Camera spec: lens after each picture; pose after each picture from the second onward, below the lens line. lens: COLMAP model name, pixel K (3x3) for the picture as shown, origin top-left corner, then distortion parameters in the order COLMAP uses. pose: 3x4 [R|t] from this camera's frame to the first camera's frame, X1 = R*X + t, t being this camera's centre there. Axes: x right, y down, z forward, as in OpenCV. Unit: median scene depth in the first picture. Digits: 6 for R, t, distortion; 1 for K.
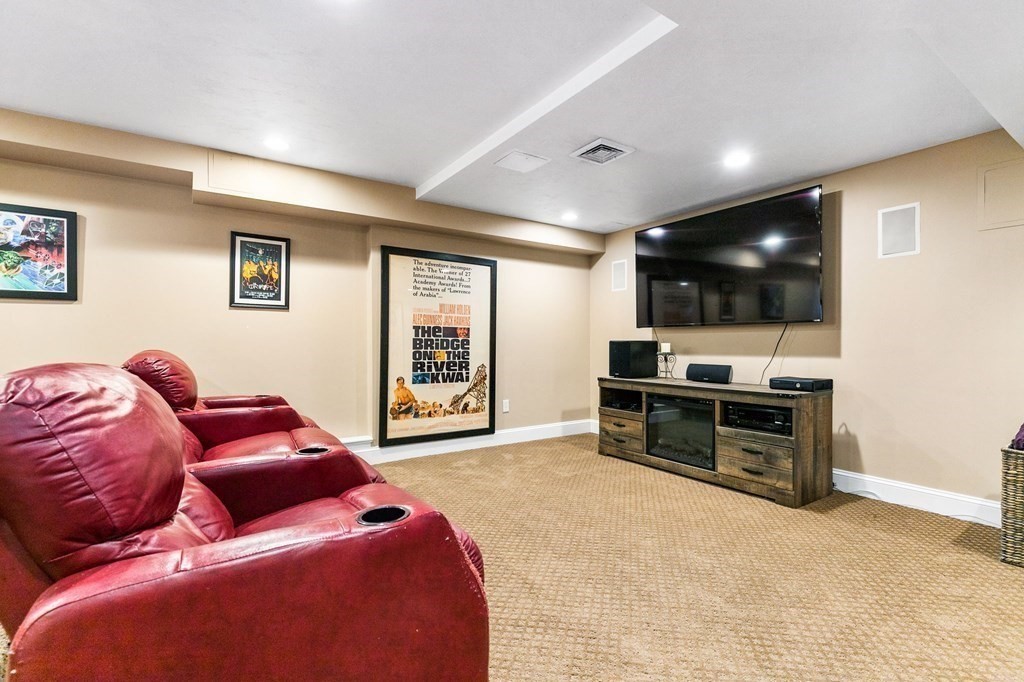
lens RADIAL K [[454.8, 0, 515.7], [0, 454.8, 339.7], [0, 0, 1]] dist [0.004392, -0.002021]
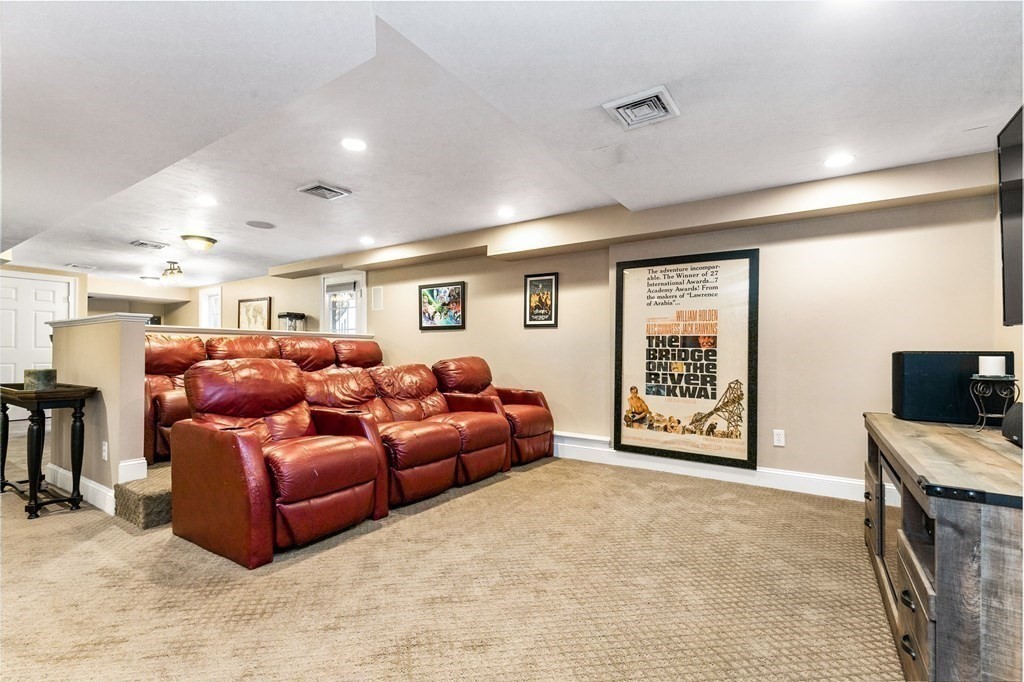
lens RADIAL K [[454.8, 0, 521.4], [0, 454.8, 344.3], [0, 0, 1]] dist [0.004392, -0.002021]
pose [[0.388281, -0.014738, -0.921423, 0.591772], [-0.001146, 0.999864, -0.016475, 0.004089], [0.921540, 0.007453, 0.388212, 0.365388]]
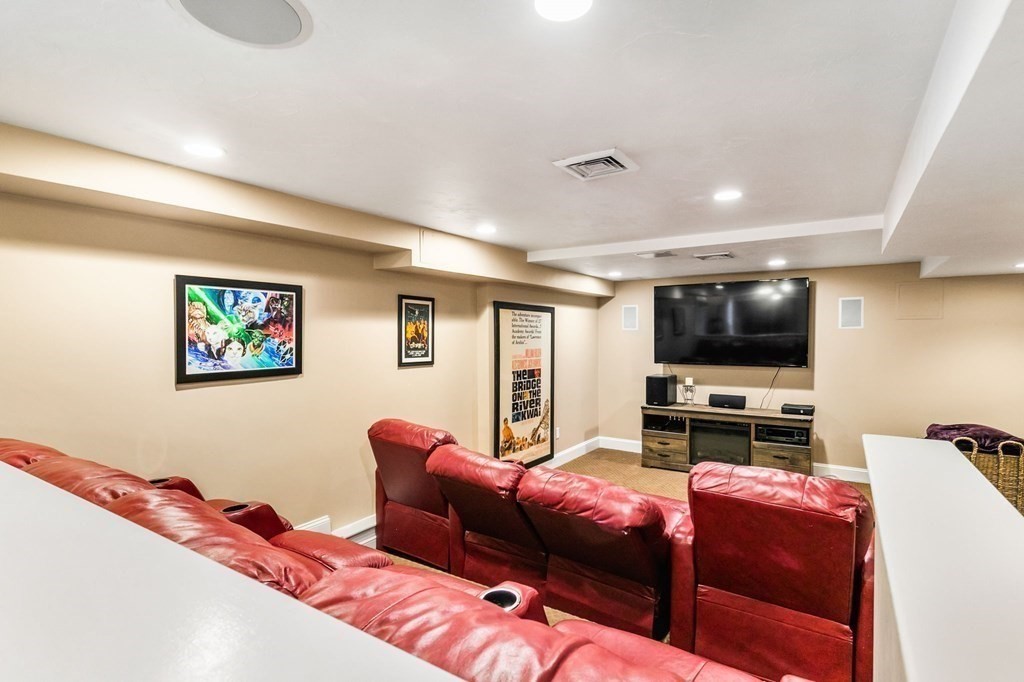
lens RADIAL K [[490.9, 0, 514.2], [0, 490.9, 345.4], [0, 0, 1]] dist [-0.003217, -0.000169]
pose [[0.927025, -0.012324, 0.374798, -0.680899], [0.001642, 0.999584, 0.028807, -0.130368], [-0.374997, -0.026090, 0.926659, -0.120078]]
